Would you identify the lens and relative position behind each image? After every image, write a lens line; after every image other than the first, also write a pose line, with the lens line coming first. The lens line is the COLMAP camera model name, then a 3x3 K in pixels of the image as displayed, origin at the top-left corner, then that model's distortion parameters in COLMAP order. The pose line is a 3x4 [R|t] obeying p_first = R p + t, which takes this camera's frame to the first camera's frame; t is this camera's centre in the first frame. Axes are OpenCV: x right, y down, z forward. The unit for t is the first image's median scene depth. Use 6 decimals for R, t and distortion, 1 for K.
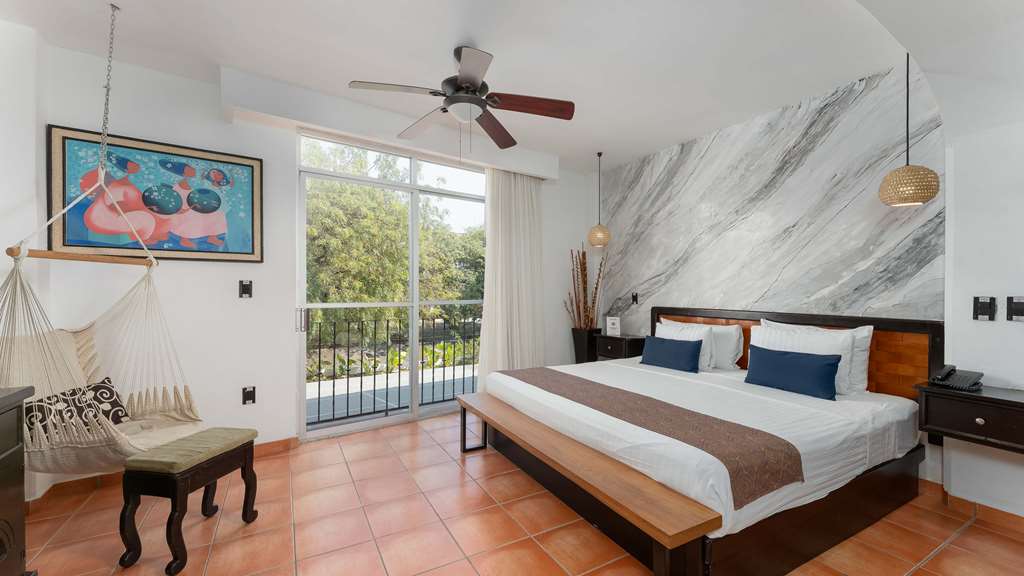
lens RADIAL K [[412.2, 0, 515.9], [0, 412.2, 291.3], [0, 0, 1]] dist [-0.000705, 0.000844]
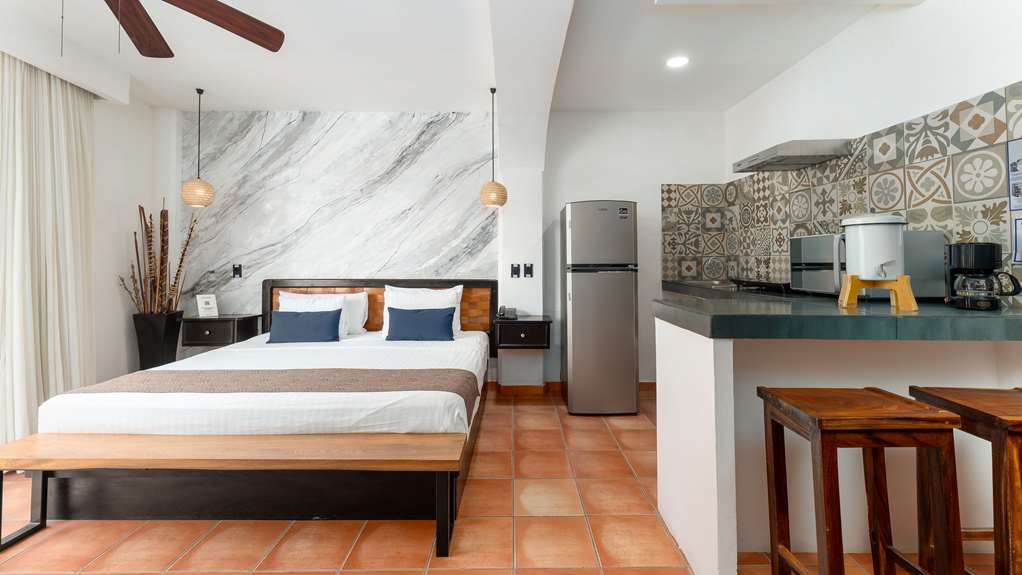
lens RADIAL K [[411.4, 0, 521.9], [0, 411.4, 254.8], [0, 0, 1]] dist [-0.000705, 0.000844]
pose [[0.487860, 0.011548, 0.872846, -0.232364], [0.006409, 0.999838, -0.016810, 0.002595], [-0.872899, 0.013795, 0.487707, 0.090643]]
